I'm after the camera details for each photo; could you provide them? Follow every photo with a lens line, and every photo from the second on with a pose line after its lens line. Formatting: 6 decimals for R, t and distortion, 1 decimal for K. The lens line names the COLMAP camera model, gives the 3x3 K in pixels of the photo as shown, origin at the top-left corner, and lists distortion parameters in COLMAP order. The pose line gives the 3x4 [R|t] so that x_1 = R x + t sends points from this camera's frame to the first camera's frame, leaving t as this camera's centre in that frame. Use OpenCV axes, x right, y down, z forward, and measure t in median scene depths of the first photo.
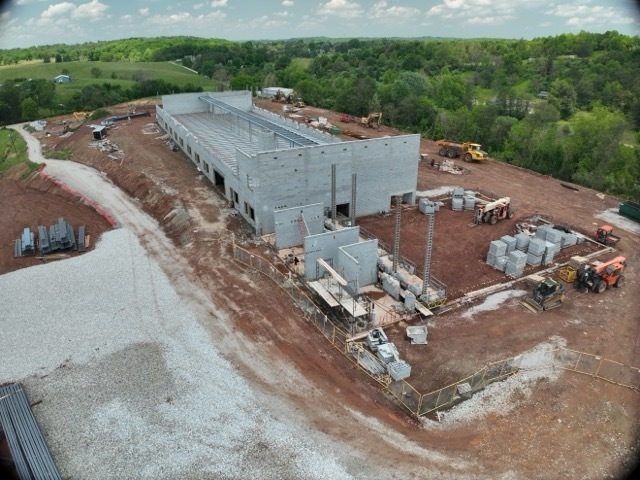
lens RADIAL K [[450.6, 0, 320.0], [0, 450.6, 240.0], [0, 0, 1]] dist [-0.107779, -0.013498]
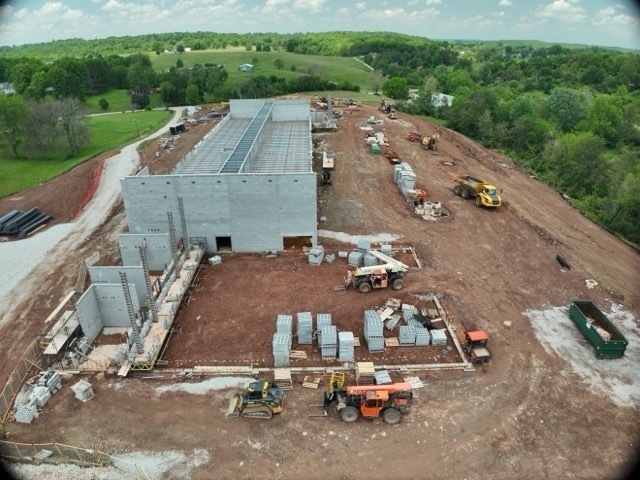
lens RADIAL K [[450.6, 0, 320.0], [0, 450.6, 240.0], [0, 0, 1]] dist [-0.107779, -0.013498]
pose [[0.907137, 0.177640, -0.381506, 0.577584], [-0.175210, 0.983660, 0.041410, -0.141629], [0.382628, 0.029279, 0.923438, 0.183552]]
